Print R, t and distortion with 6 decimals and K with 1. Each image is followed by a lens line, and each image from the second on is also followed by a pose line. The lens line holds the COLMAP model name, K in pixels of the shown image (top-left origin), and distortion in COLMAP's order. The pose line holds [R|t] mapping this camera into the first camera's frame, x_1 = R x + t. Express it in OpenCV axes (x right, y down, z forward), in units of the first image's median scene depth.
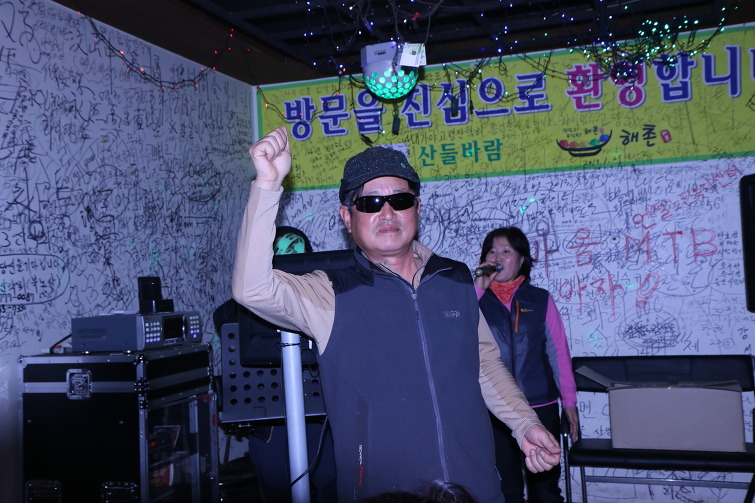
lens RADIAL K [[824.7, 0, 375.0], [0, 824.7, 262.4], [0, 0, 1]] dist [0.058098, 0.000000]
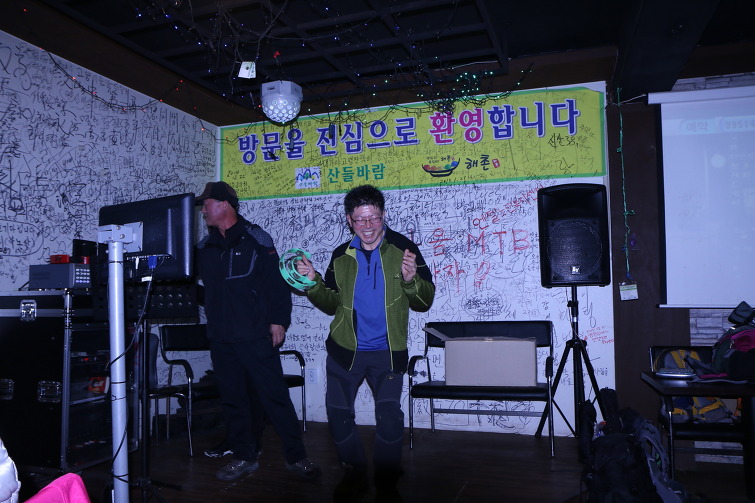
lens RADIAL K [[582.6, 0, 376.4], [0, 582.6, 261.2], [0, 0, 1]] dist [-0.106870, 0.095896]
pose [[0.999448, 0.030345, -0.013515, 0.163753], [-0.030947, 0.998424, -0.046816, 0.061932], [0.012073, 0.047208, 0.998812, 0.037380]]
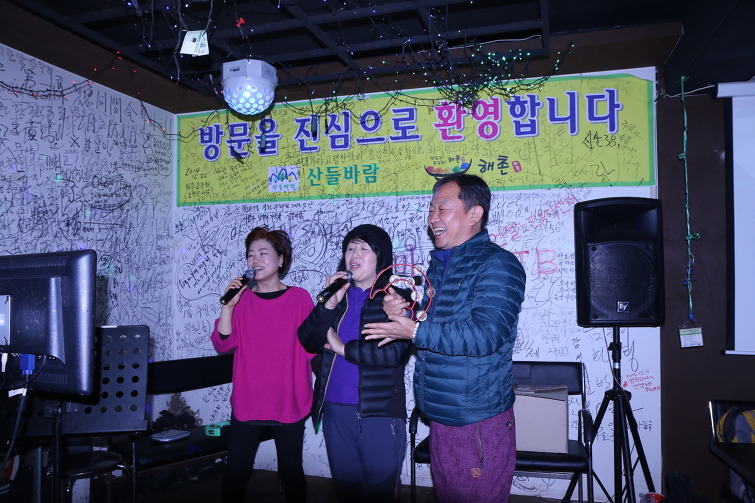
lens RADIAL K [[582.6, 0, 374.7], [0, 582.6, 262.2], [0, 0, 1]] dist [-0.106870, 0.095896]
pose [[0.999012, 0.034499, 0.028026, 0.136075], [-0.034156, 0.999337, -0.012643, -0.005030], [-0.028444, 0.011673, 0.999527, 0.217070]]
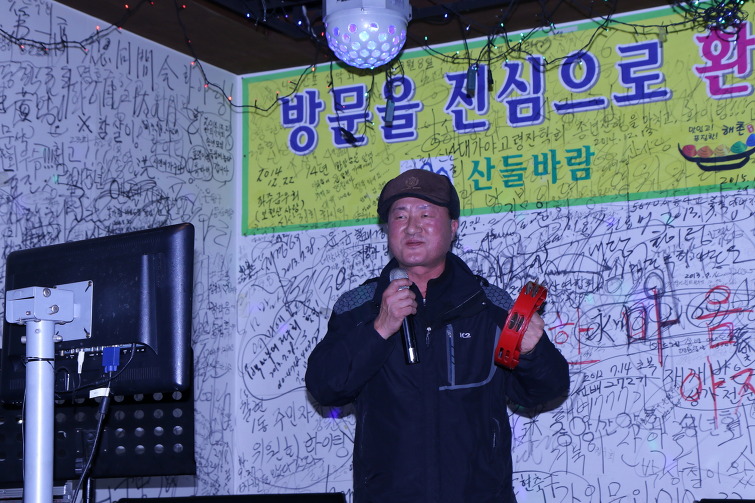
lens RADIAL K [[1347.7, 0, 374.6], [0, 1347.7, 267.4], [0, 0, 1]] dist [0.228936, 0.000000]
pose [[0.983453, 0.014634, -0.180574, 0.184526], [-0.035371, 0.993060, -0.112162, 0.067982], [0.177680, 0.116693, 0.977145, -0.035261]]
